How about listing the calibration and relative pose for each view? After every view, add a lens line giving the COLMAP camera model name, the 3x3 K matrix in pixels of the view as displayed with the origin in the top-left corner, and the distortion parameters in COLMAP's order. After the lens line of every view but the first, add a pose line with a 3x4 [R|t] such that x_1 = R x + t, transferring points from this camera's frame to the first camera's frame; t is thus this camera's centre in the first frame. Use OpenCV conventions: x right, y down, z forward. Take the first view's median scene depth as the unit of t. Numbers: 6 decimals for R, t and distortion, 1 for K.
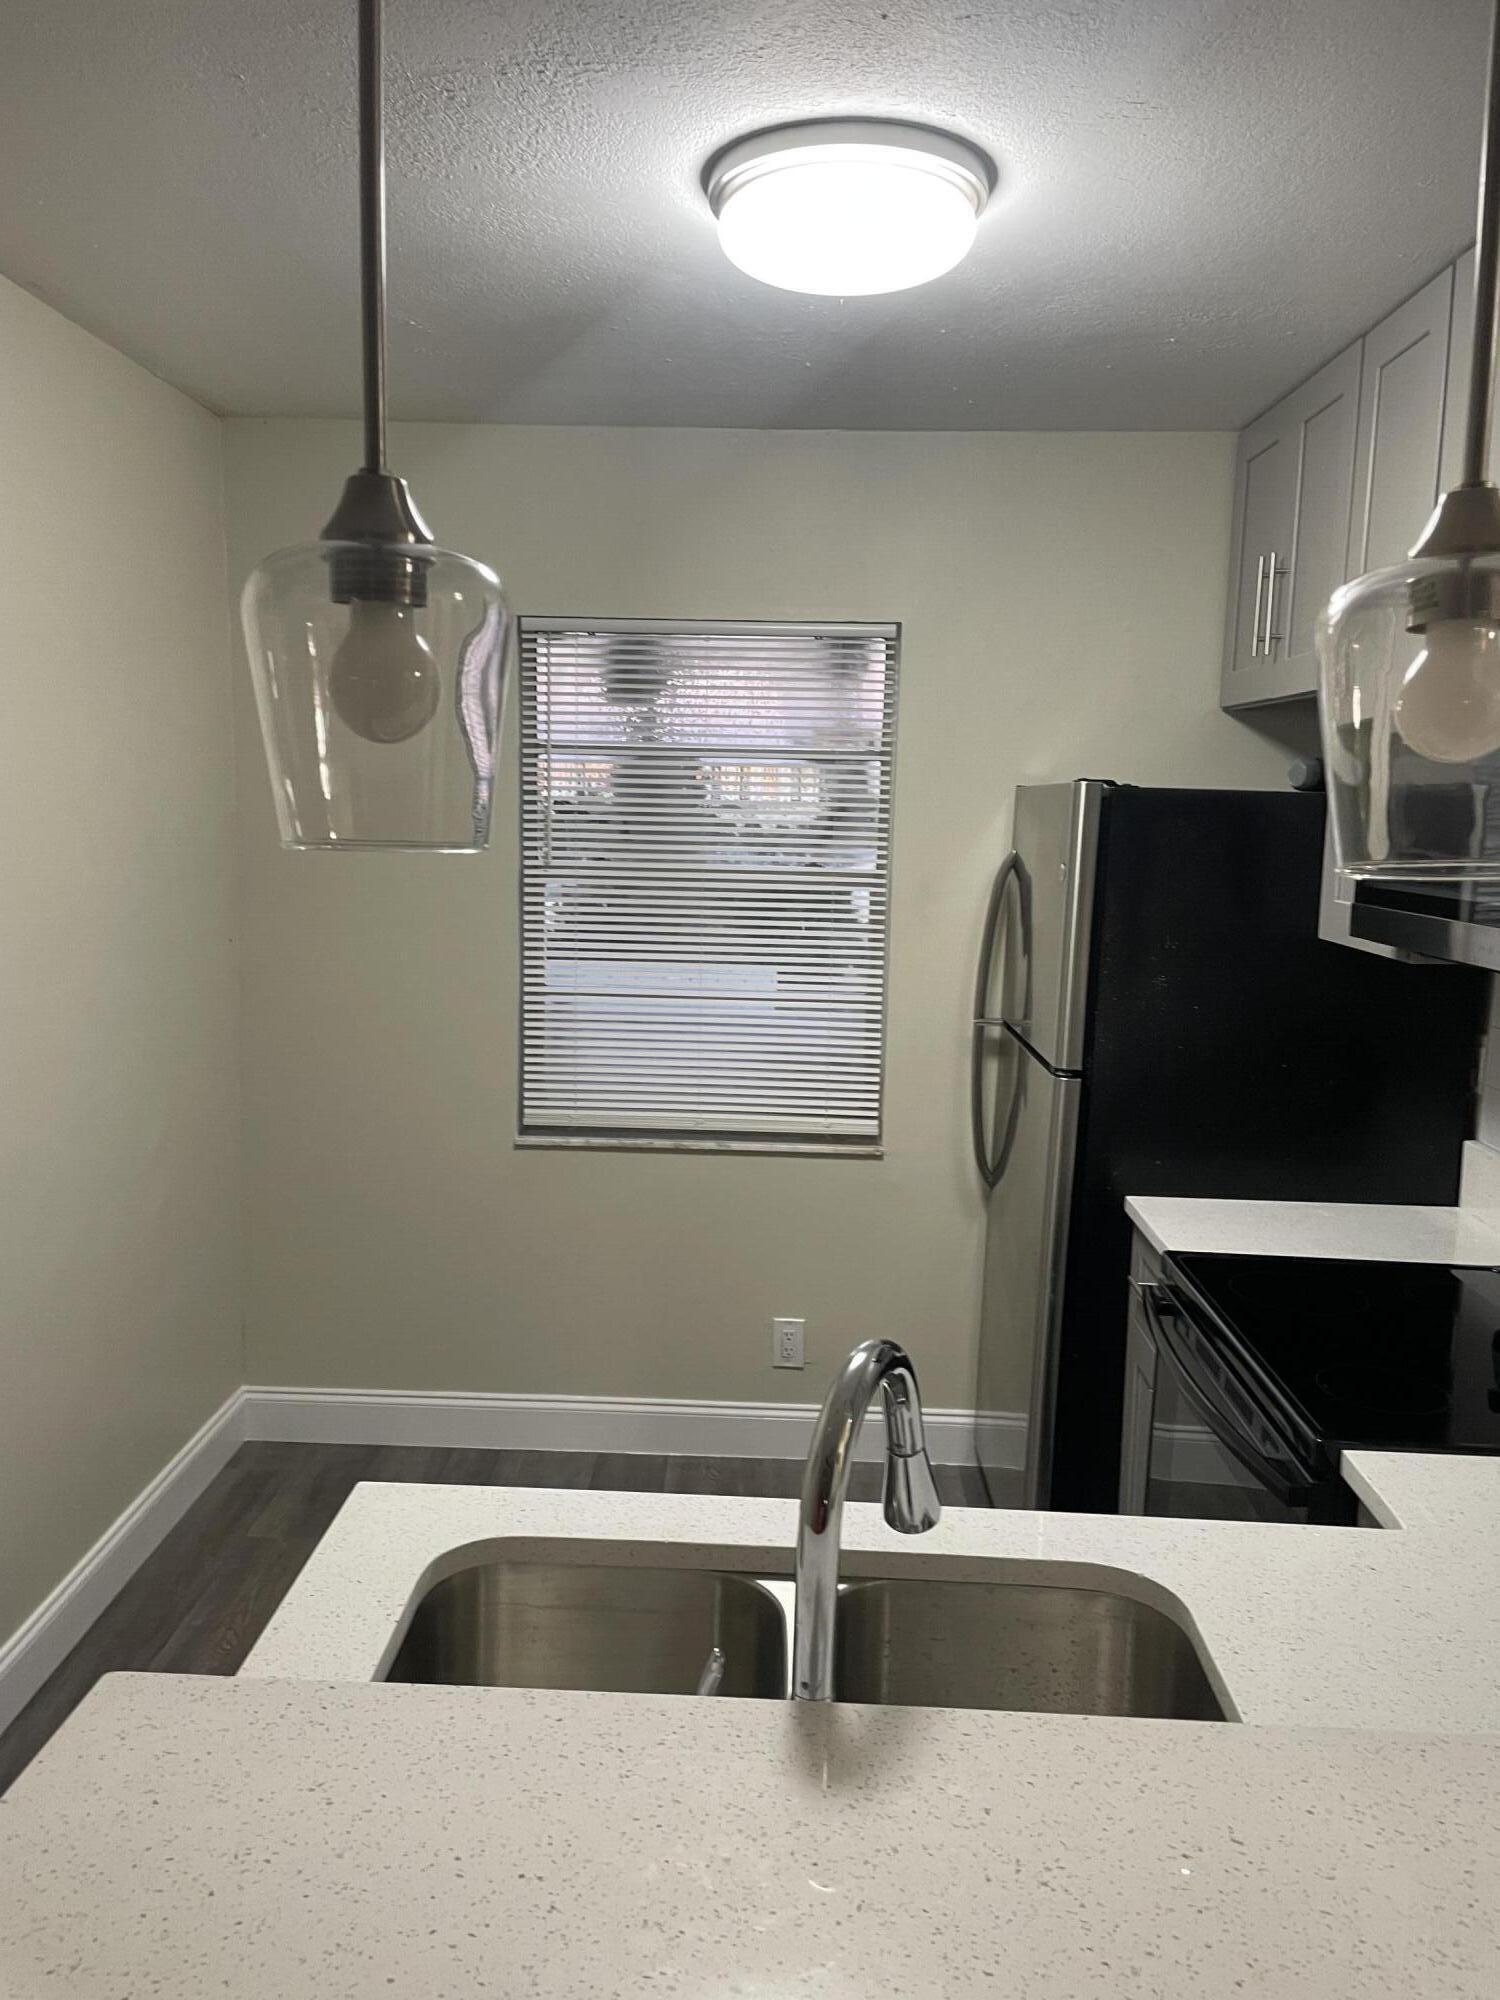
lens RADIAL K [[1548.3, 0, 718.9], [0, 1548.3, 1026.7], [0, 0, 1]] dist [0.078843, -0.098655]
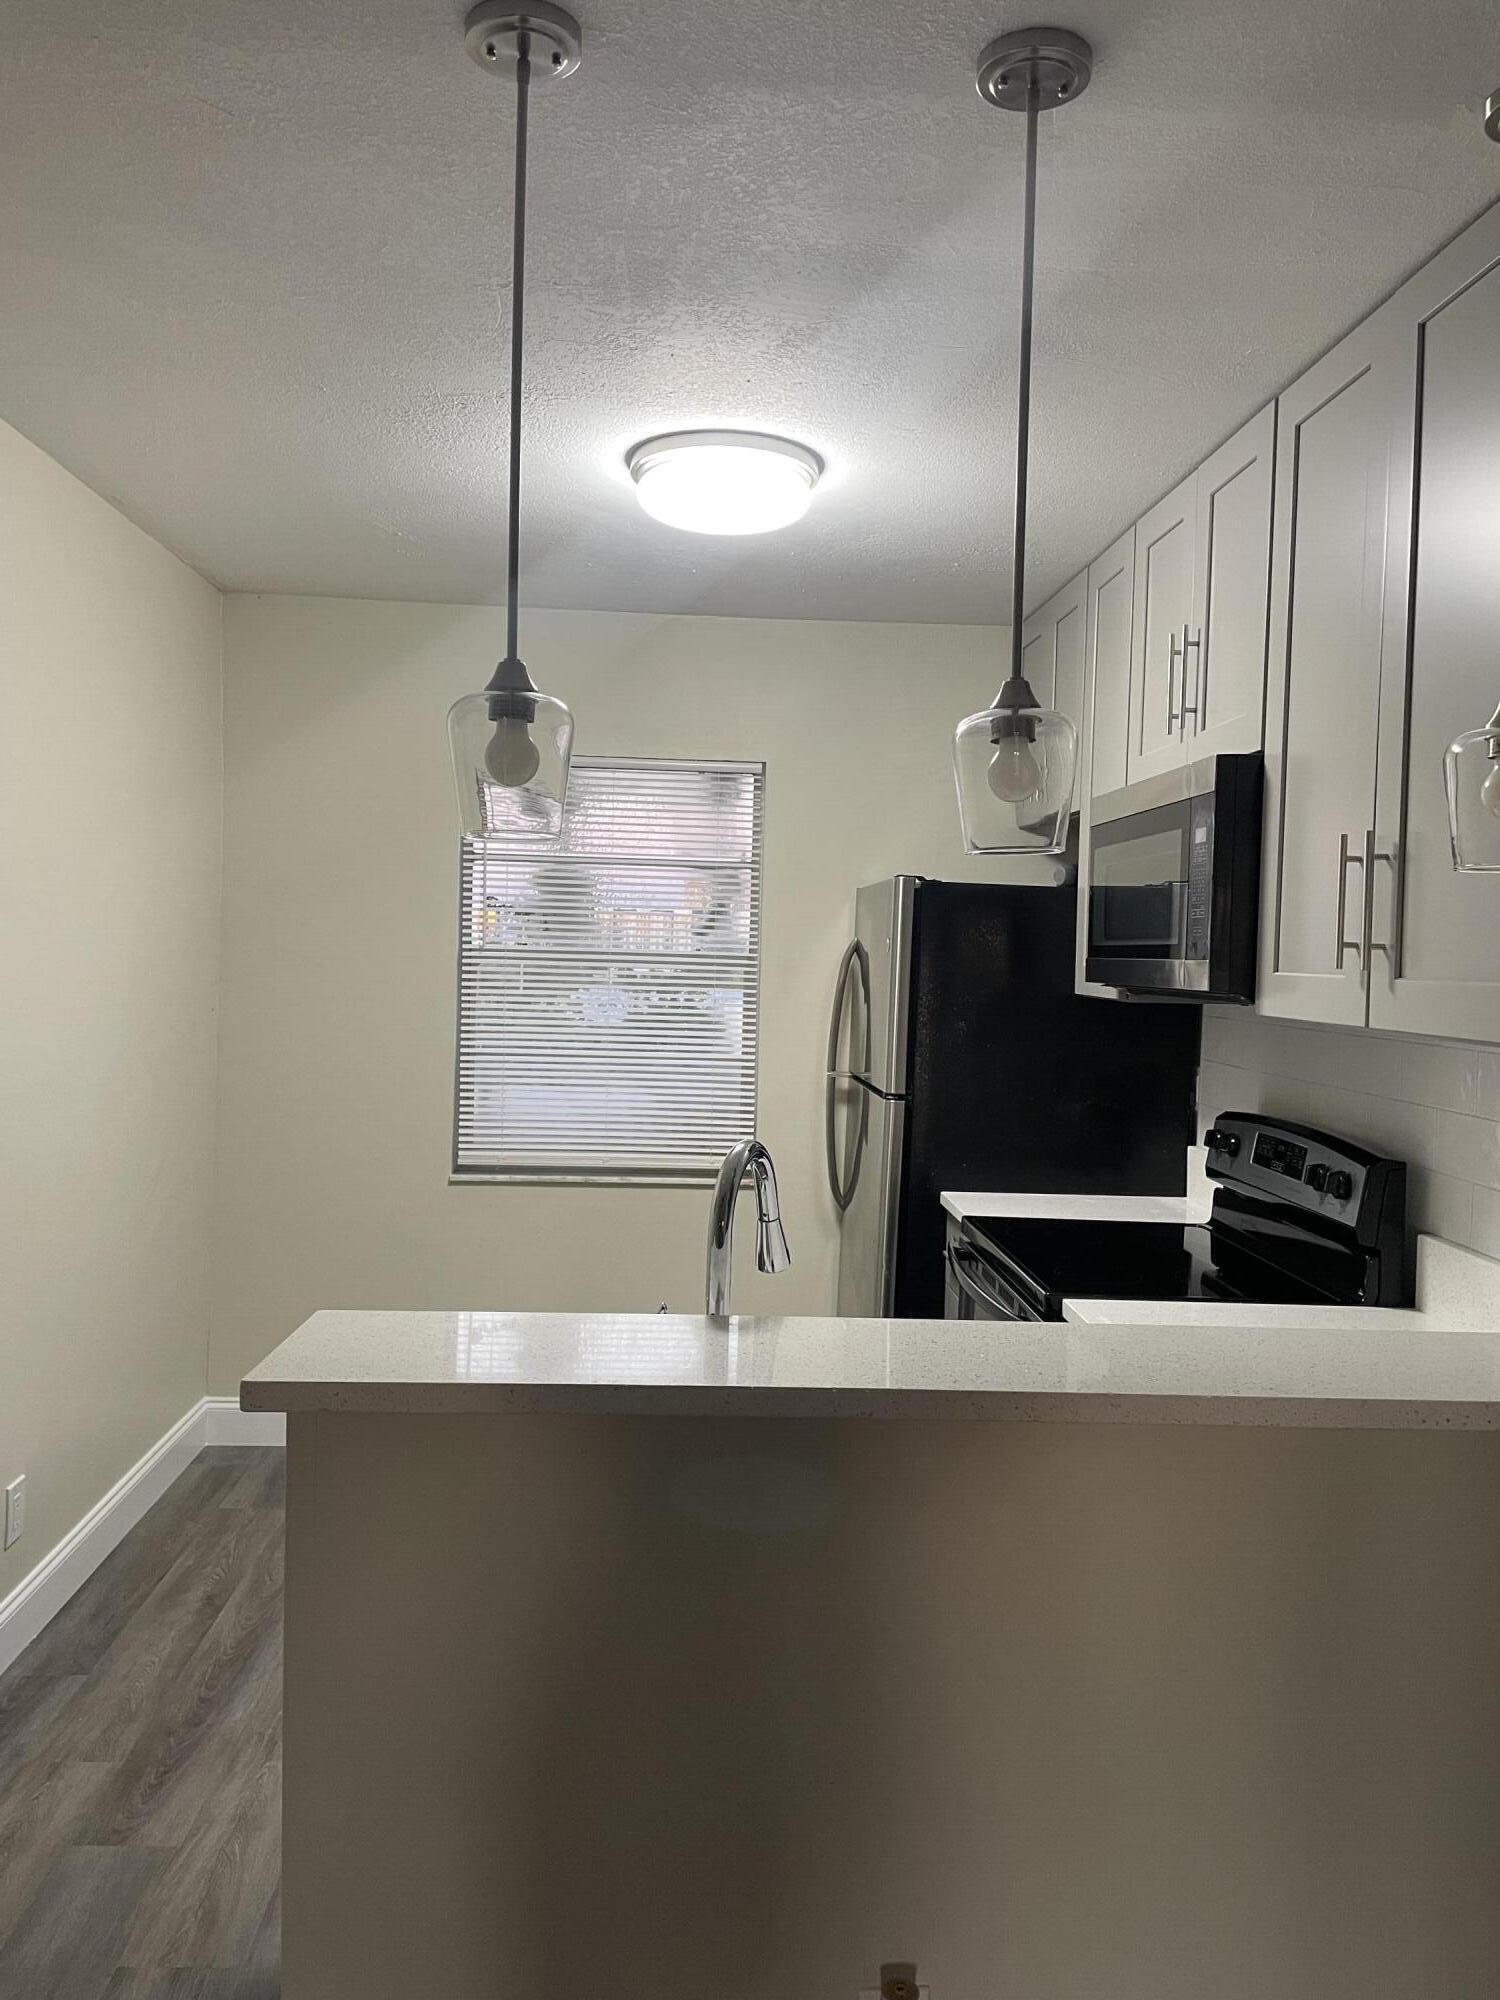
lens RADIAL K [[1548.3, 0, 736.8], [0, 1548.3, 984.8], [0, 0, 1]] dist [0.078843, -0.098655]
pose [[0.995689, 0.004374, 0.092648, -0.024698], [0.006757, 0.992812, -0.119494, 0.076842], [-0.092505, 0.119605, 0.988503, -0.242591]]
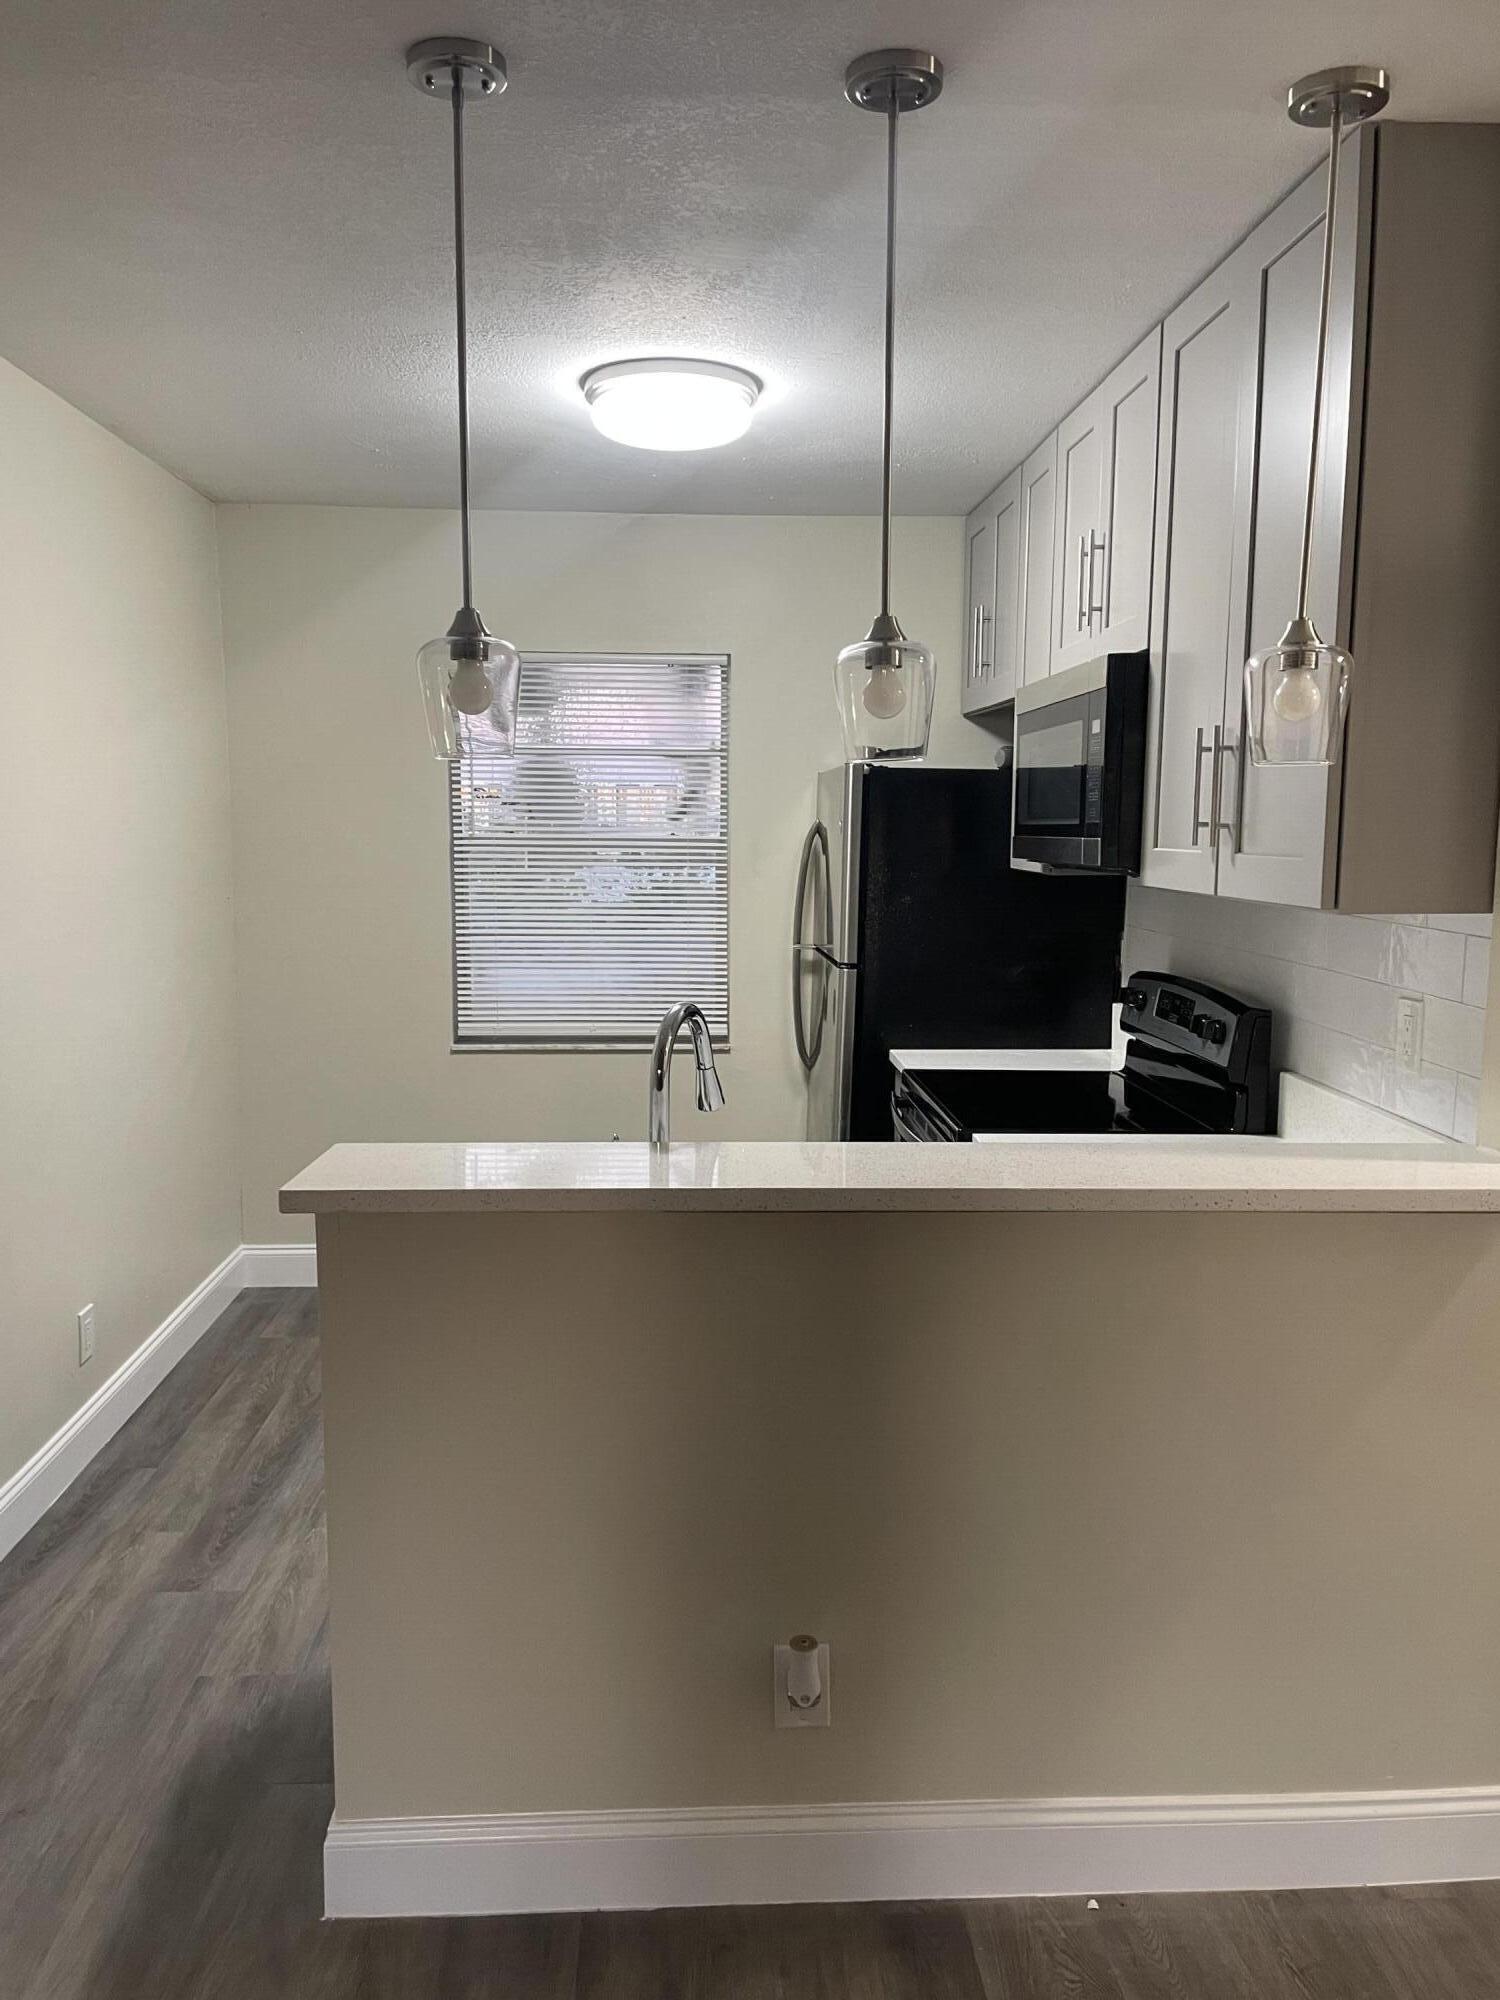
lens RADIAL K [[1548.3, 0, 723.9], [0, 1548.3, 1019.5], [0, 0, 1]] dist [0.078843, -0.098655]
pose [[0.996603, -0.025784, 0.078219, -0.003787], [0.027192, 0.999486, -0.016989, 0.085456], [-0.077741, 0.019058, 0.996791, -0.359151]]
